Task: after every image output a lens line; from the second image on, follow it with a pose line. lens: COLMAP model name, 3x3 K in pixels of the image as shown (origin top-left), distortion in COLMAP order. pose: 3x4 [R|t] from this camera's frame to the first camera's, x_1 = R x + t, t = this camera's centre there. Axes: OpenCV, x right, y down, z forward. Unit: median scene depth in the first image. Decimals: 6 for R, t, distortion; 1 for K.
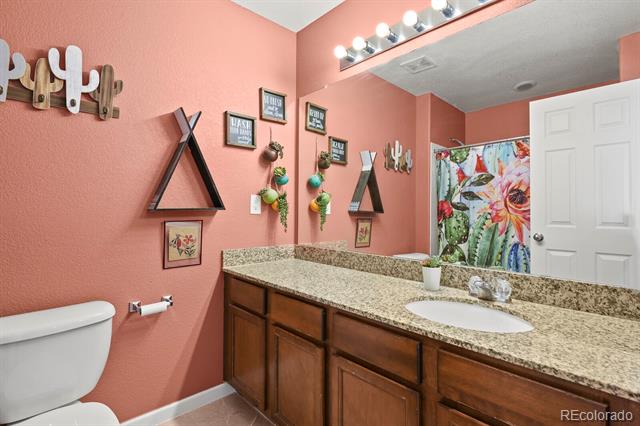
lens RADIAL K [[312.3, 0, 320.5], [0, 312.3, 213.6], [0, 0, 1]] dist [-0.015706, -0.000511]
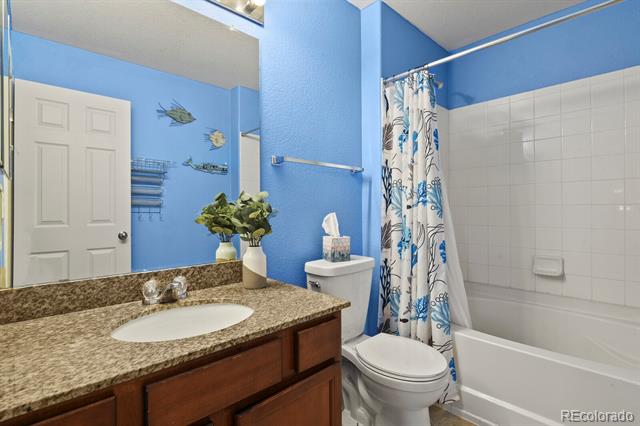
lens RADIAL K [[312.3, 0, 320.5], [0, 312.3, 211.4], [0, 0, 1]] dist [-0.015706, -0.000511]
pose [[0.015800, 0.001892, 0.999873, -0.221049], [0.000853, 0.999998, -0.001905, 0.000008], [-0.999875, 0.000883, 0.015799, 0.270228]]
